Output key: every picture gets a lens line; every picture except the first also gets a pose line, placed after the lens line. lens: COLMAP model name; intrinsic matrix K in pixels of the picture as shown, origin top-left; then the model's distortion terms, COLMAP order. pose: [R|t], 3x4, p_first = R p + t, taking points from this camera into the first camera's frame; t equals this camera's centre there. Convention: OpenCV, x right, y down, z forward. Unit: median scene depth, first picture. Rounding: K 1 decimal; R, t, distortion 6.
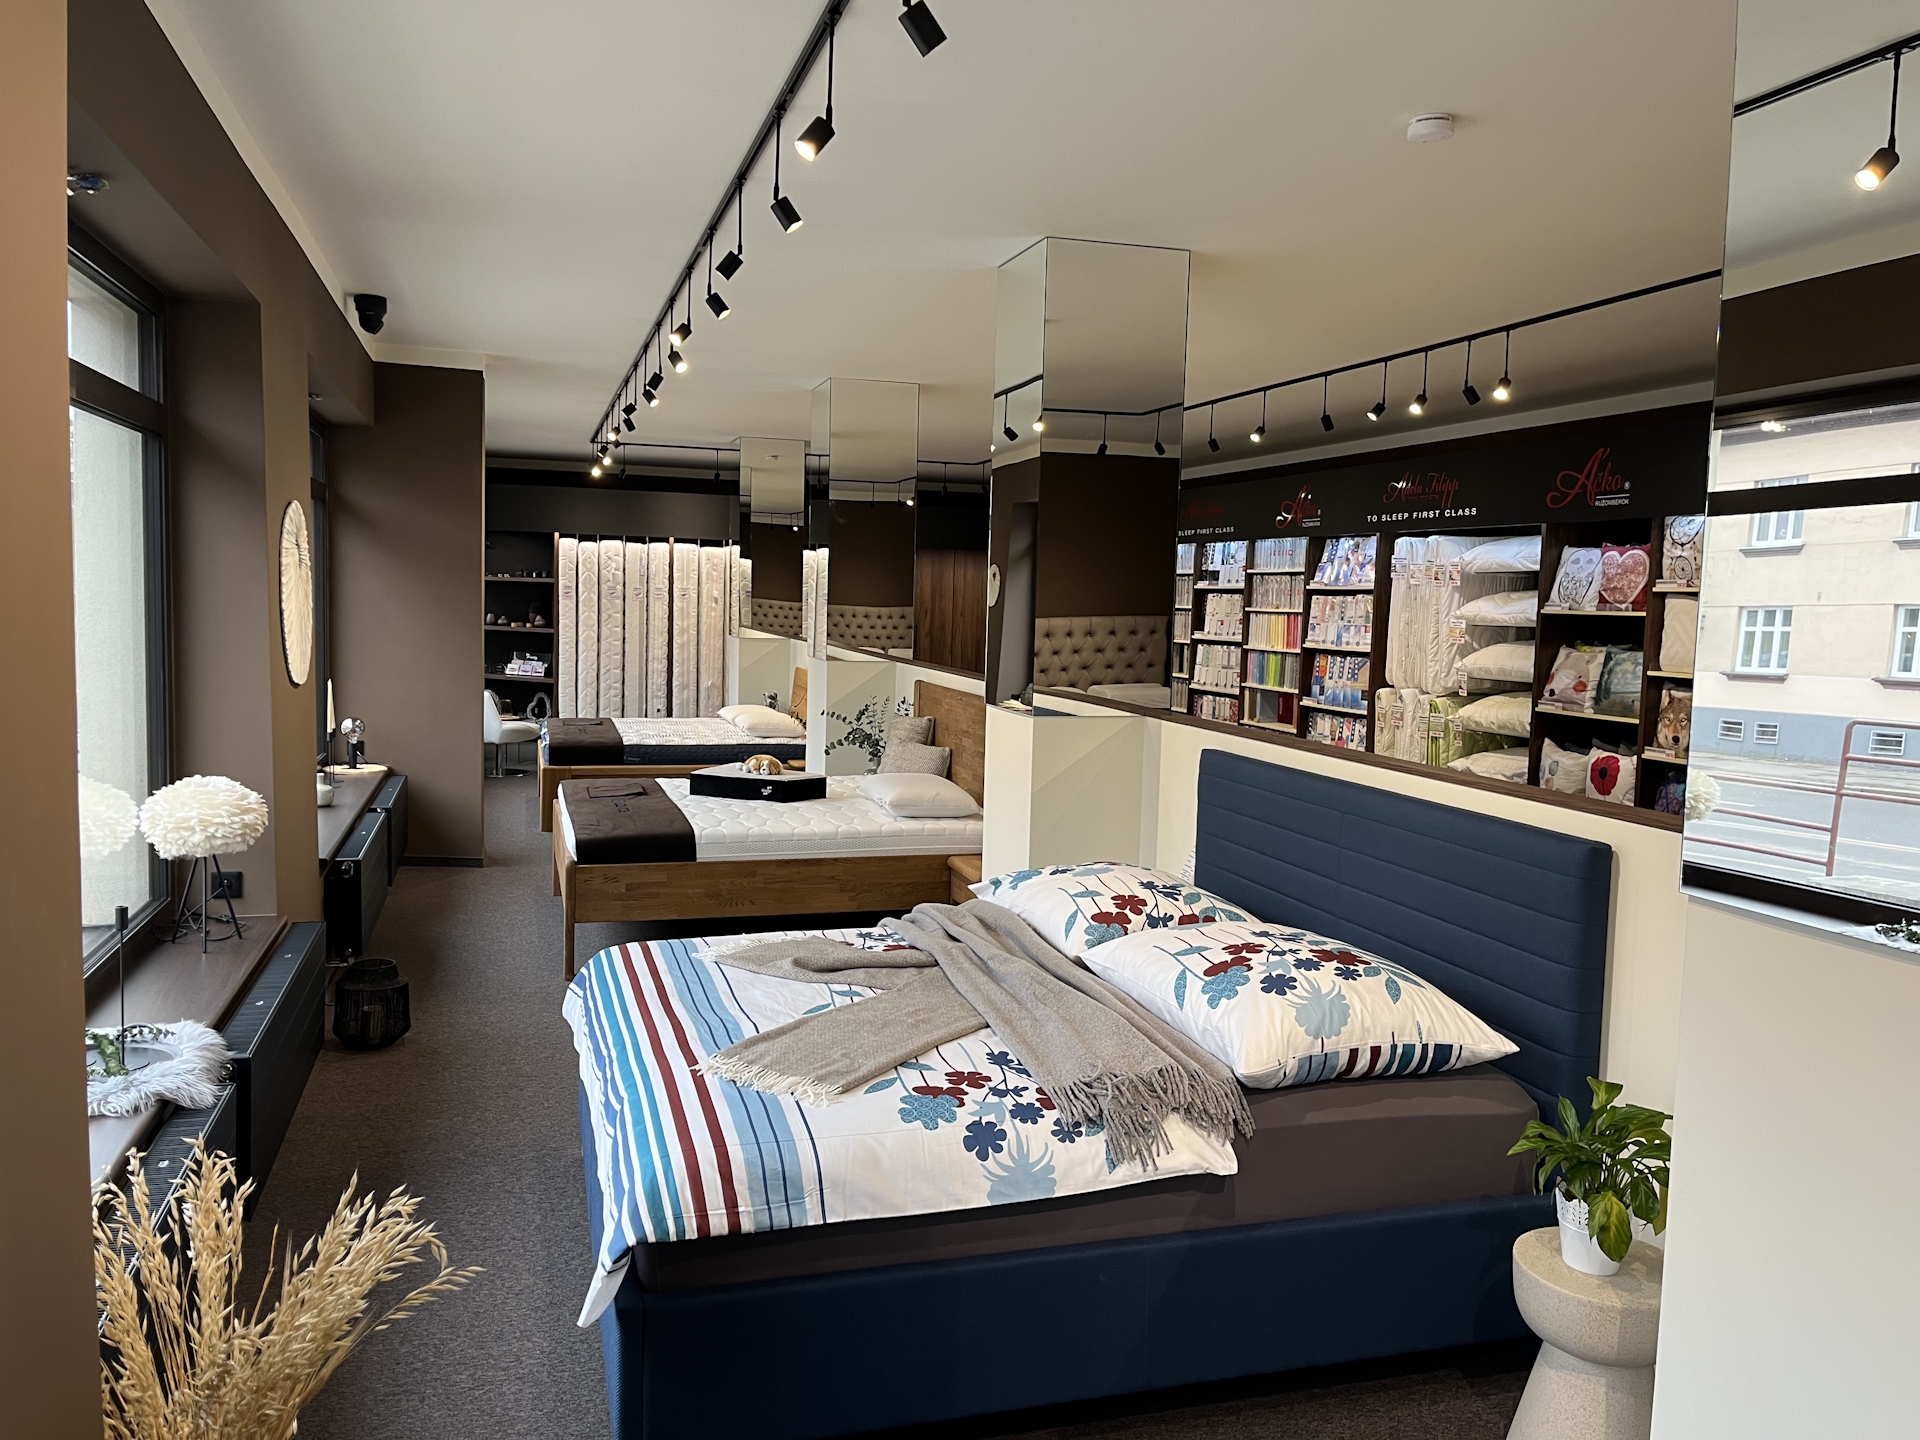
lens RADIAL K [[1458.5, 0, 945.3], [0, 1458.5, 719.9], [0, 0, 1]] dist [0.052591, -0.053117]
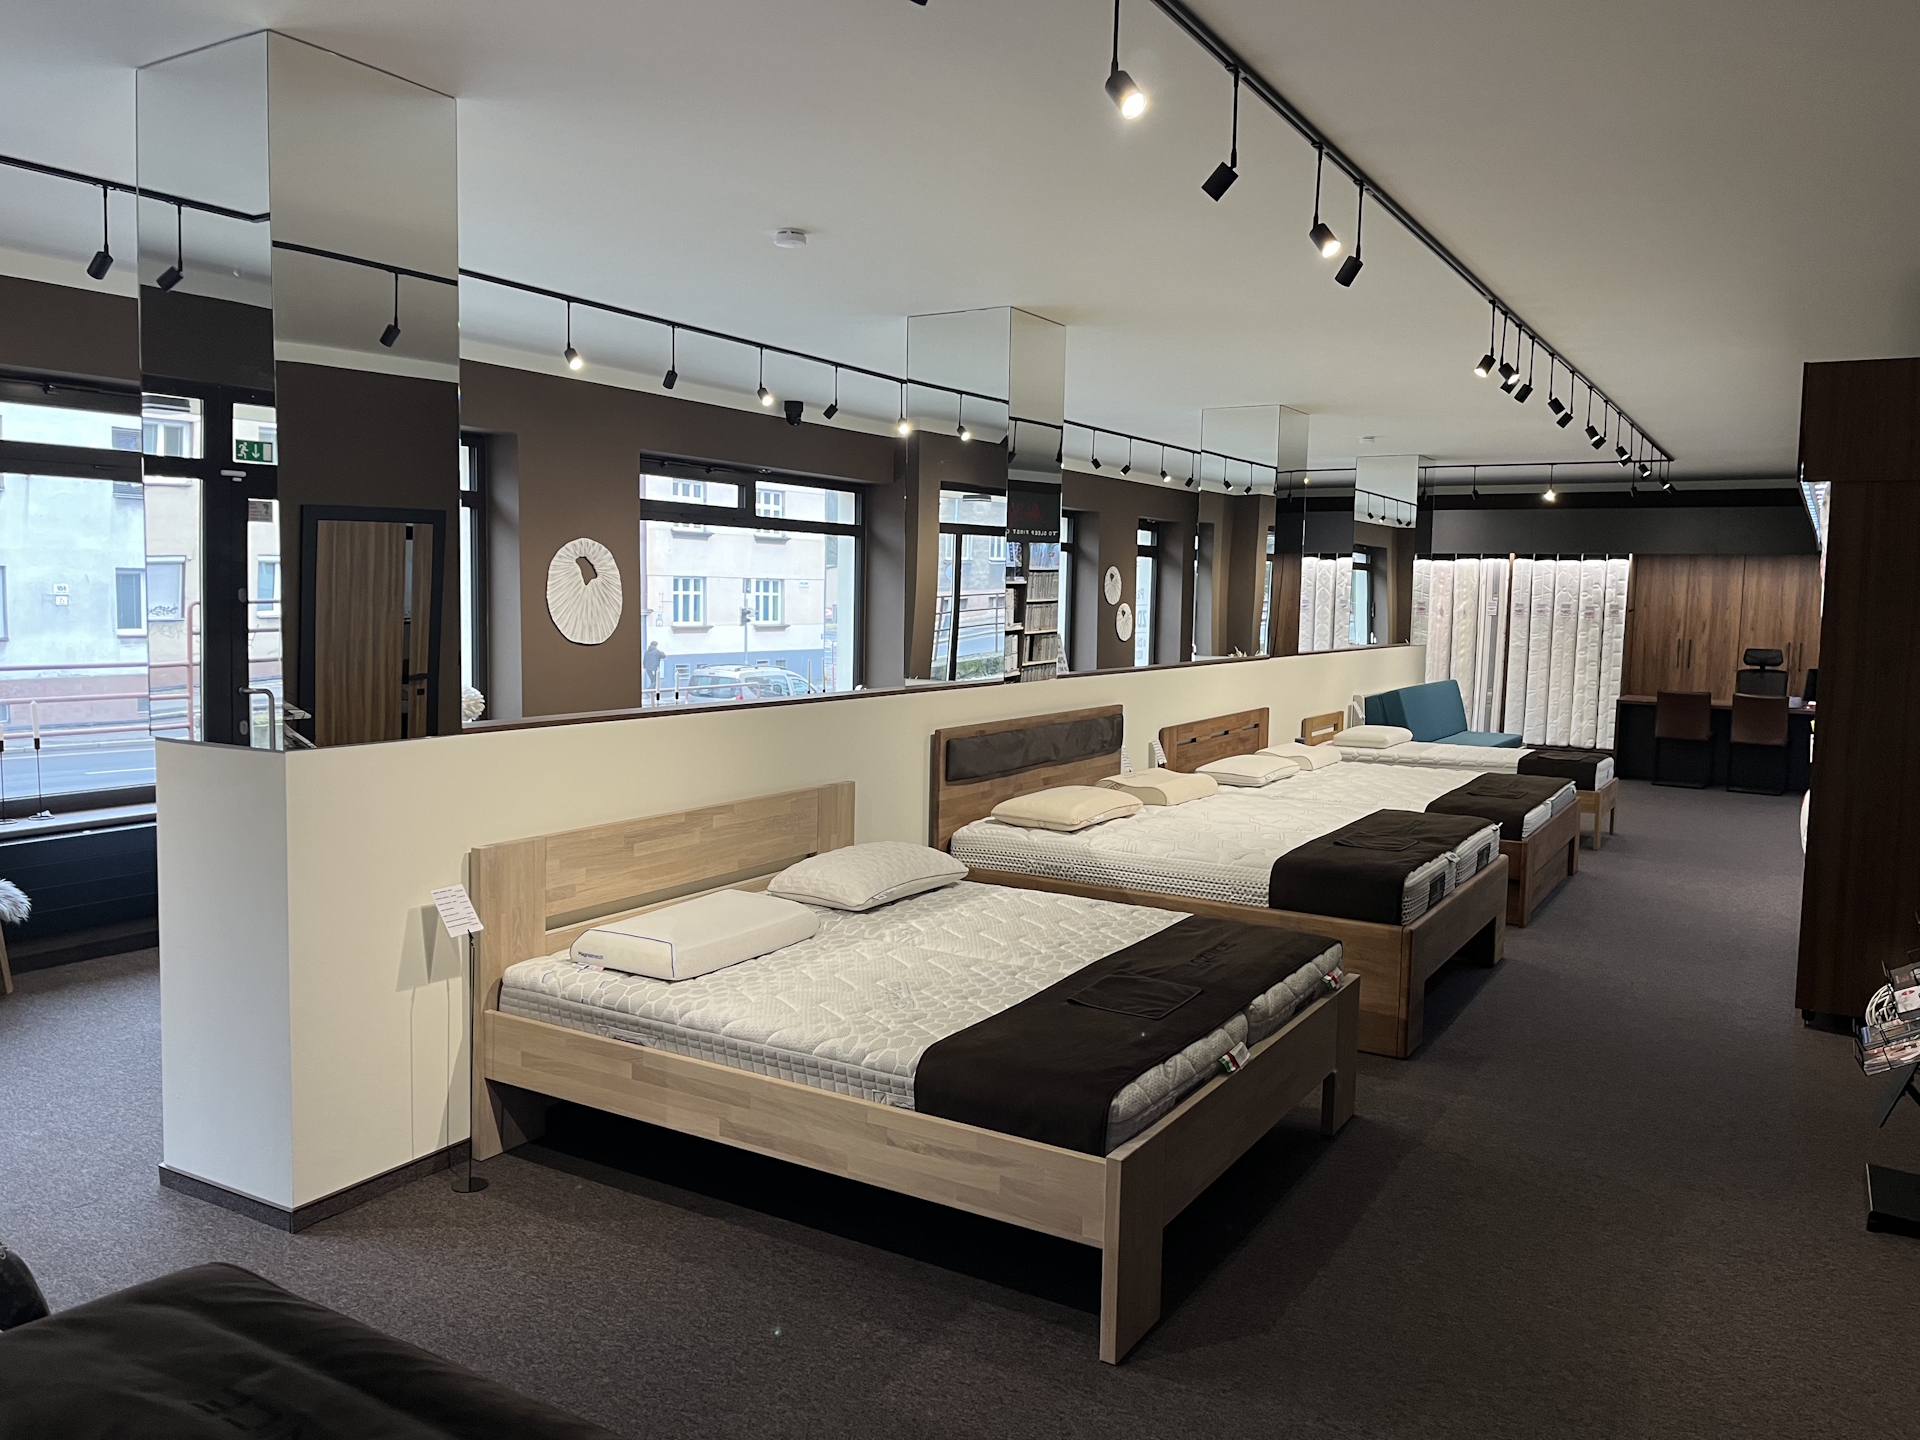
lens RADIAL K [[1458.5, 0, 959.4], [0, 1458.5, 712.1], [0, 0, 1]] dist [0.052591, -0.053117]
pose [[0.674135, 0.046103, -0.737168, 0.528971], [-0.064321, 0.997923, 0.003590, 0.009257], [0.735802, 0.044995, 0.675700, 0.073064]]
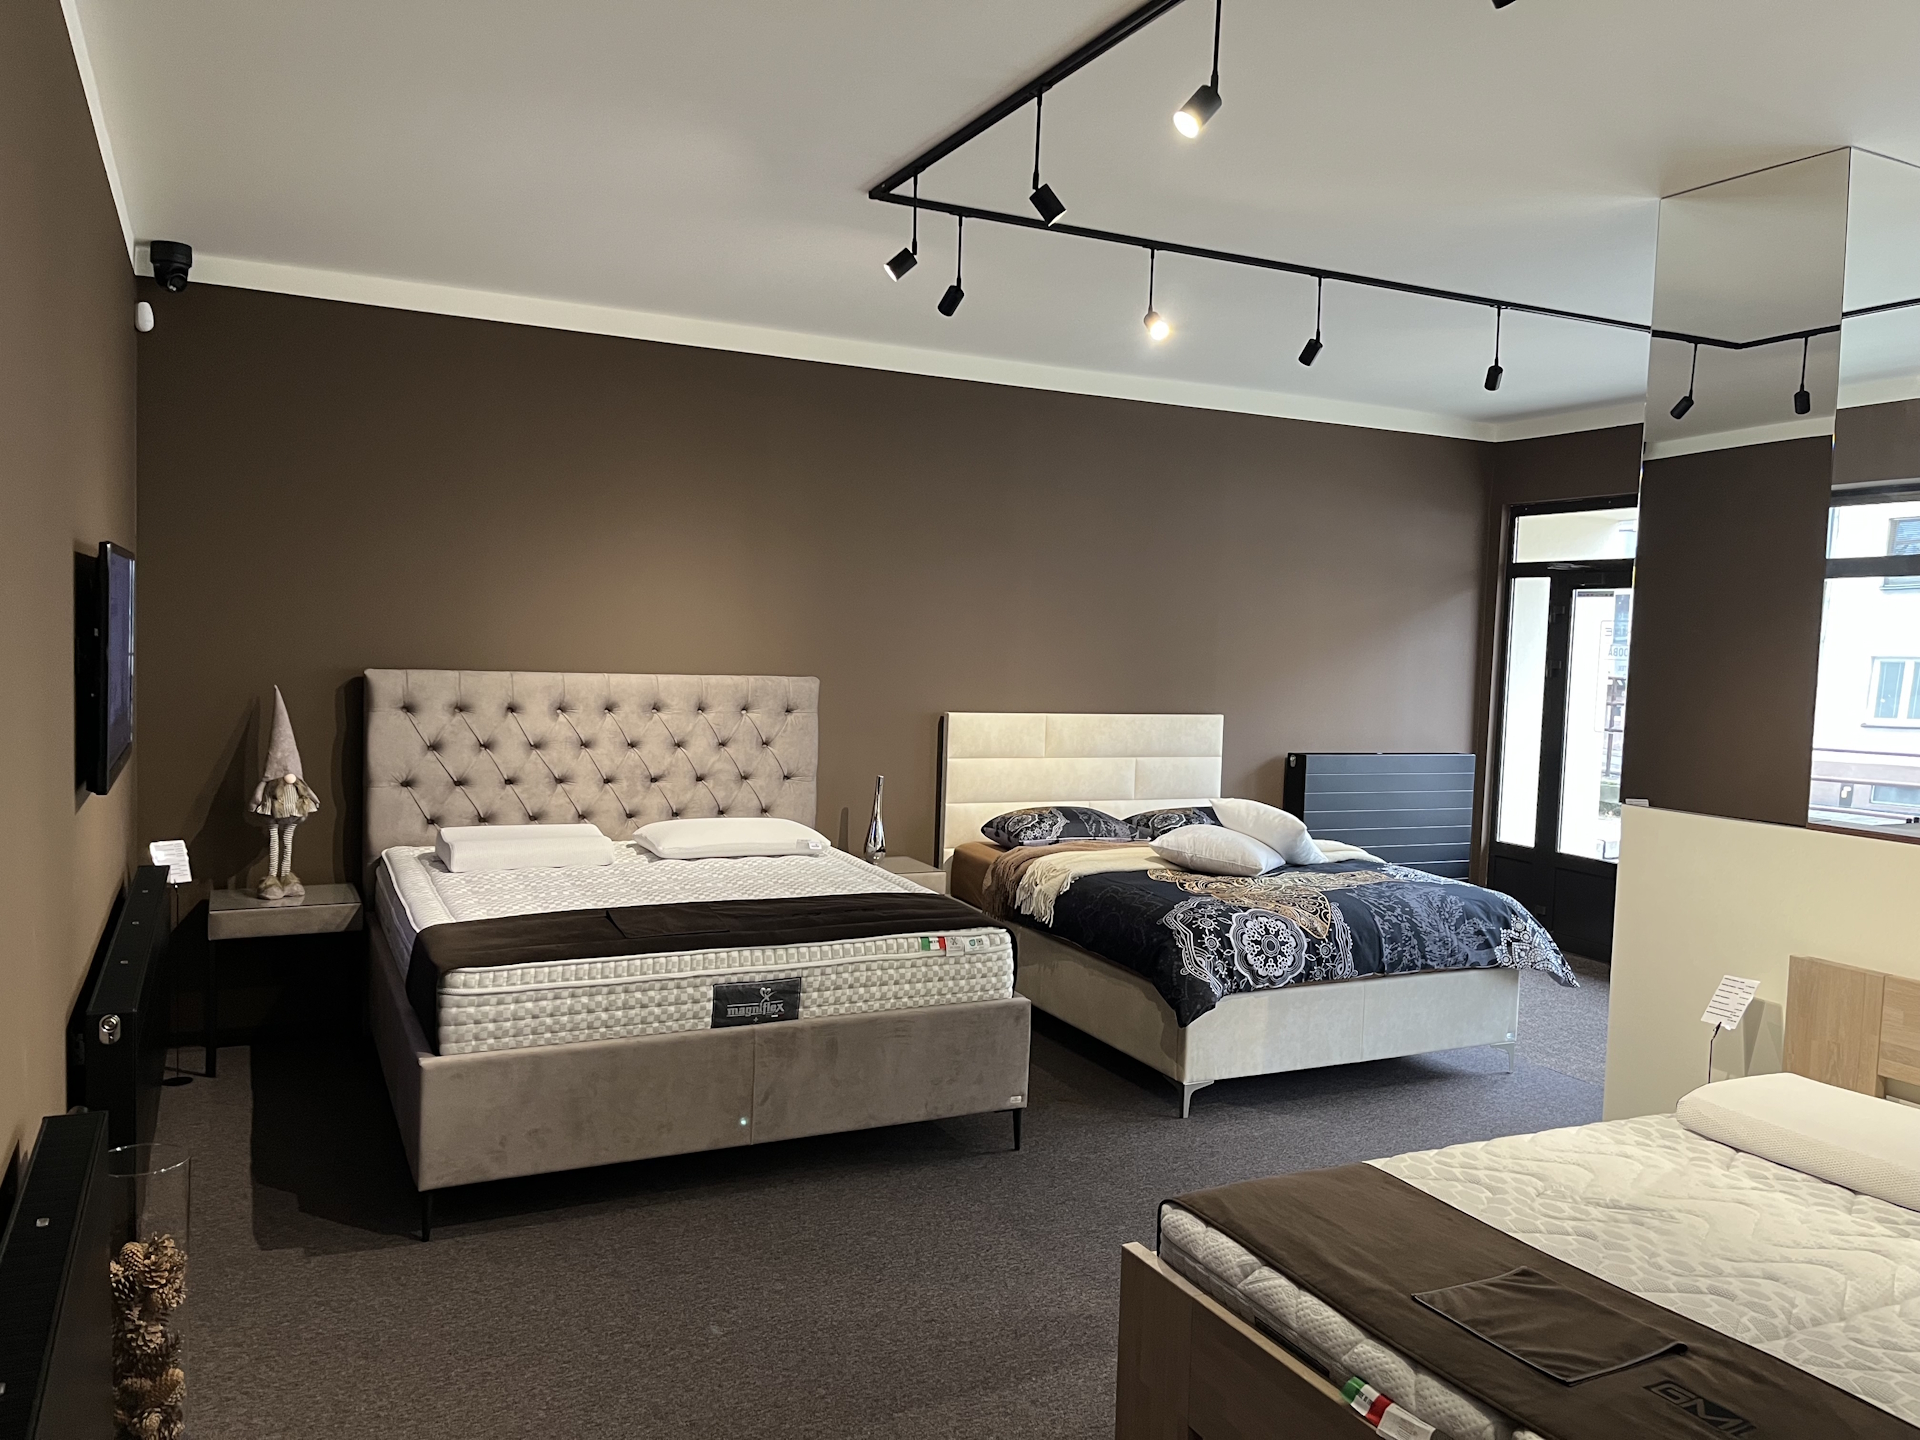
lens RADIAL K [[1458.5, 0, 946.3], [0, 1458.5, 711.7], [0, 0, 1]] dist [0.052591, -0.053117]
pose [[-0.981784, -0.050321, -0.183215, 0.416772], [-0.076378, 0.987473, 0.138069, -0.034543], [0.173972, 0.149548, -0.973329, 0.523484]]
